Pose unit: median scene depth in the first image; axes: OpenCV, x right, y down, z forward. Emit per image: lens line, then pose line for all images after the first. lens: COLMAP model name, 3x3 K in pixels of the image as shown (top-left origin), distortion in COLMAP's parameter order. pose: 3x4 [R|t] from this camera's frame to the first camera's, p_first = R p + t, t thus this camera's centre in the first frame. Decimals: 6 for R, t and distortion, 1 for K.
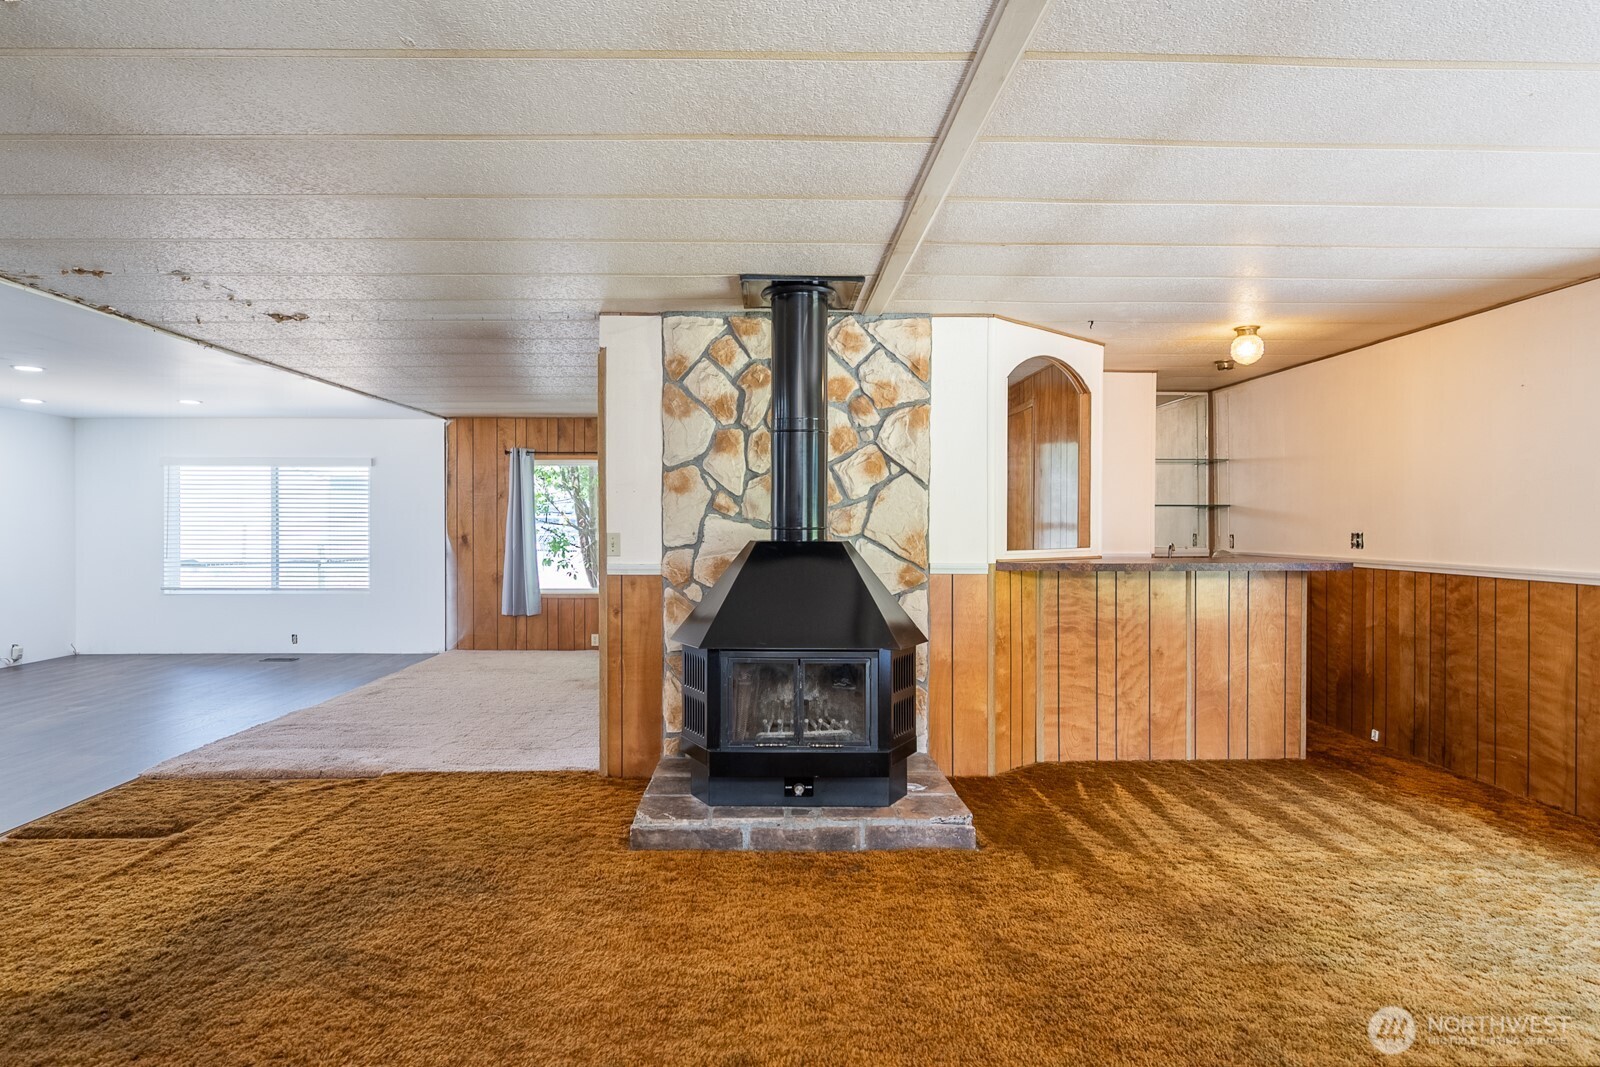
lens RADIAL K [[840.4, 0, 795.3], [0, 840.4, 524.7], [0, 0, 1]] dist [-0.011456, 0.000351]
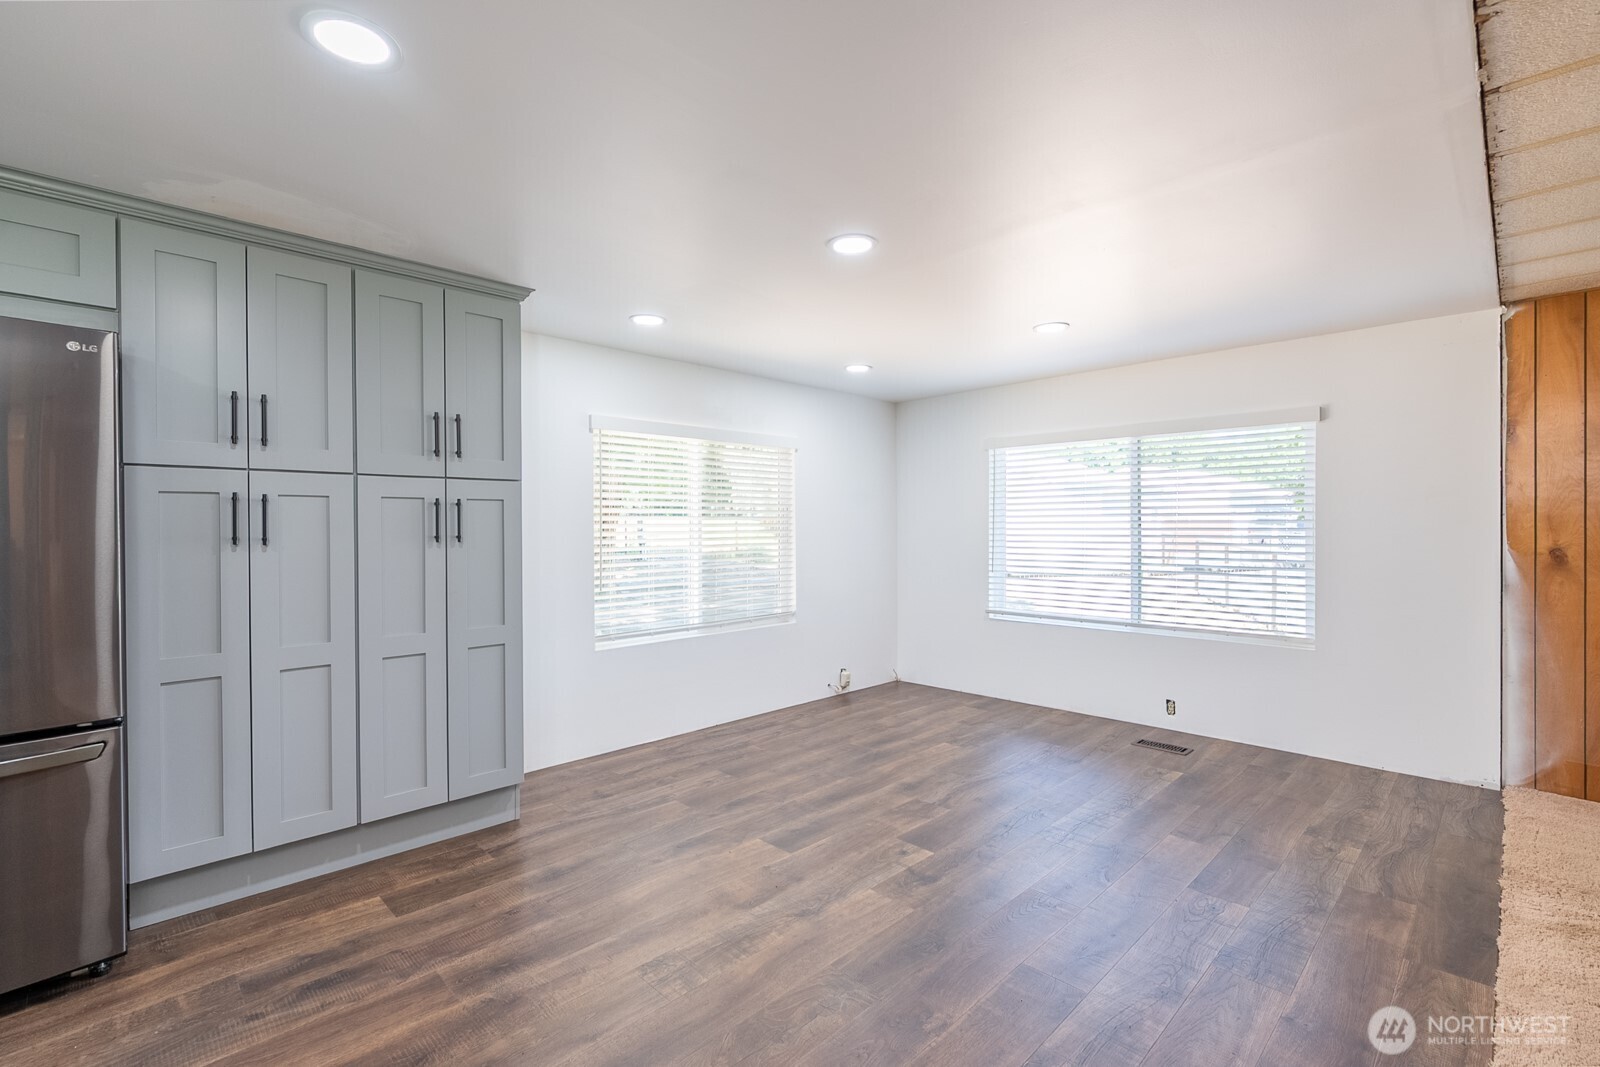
lens RADIAL K [[713.4, 0, 803.3], [0, 713.4, 529.6], [0, 0, 1]] dist [-0.000955, -0.000919]
pose [[0.688168, 0.001261, -0.725550, -0.781490], [0.002625, 0.999988, 0.004228, -0.001629], [0.725546, -0.004814, 0.688157, 0.838390]]
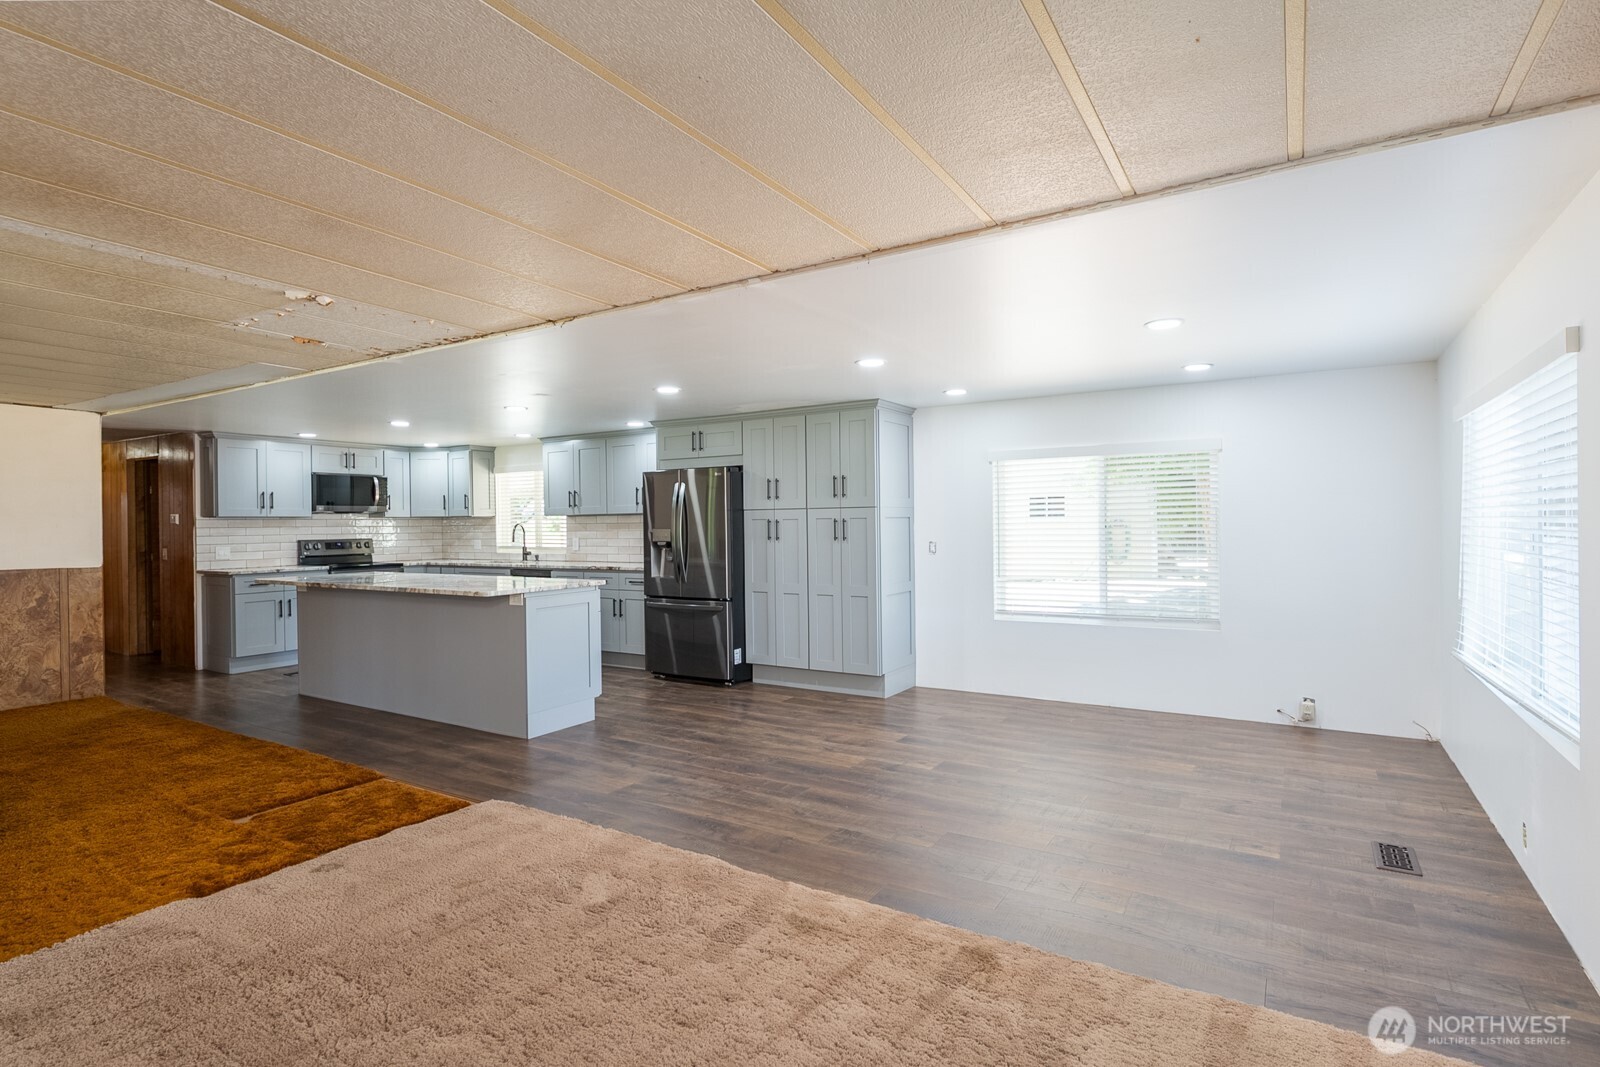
lens RADIAL K [[781.3, 0, 813.1], [0, 781.3, 529.9], [0, 0, 1]] dist [-0.012942, 0.004856]
pose [[-0.532816, 0.009347, -0.846179, -0.244235], [0.007685, 0.999951, 0.006206, -0.017062], [0.846196, -0.003196, -0.532862, 1.786467]]
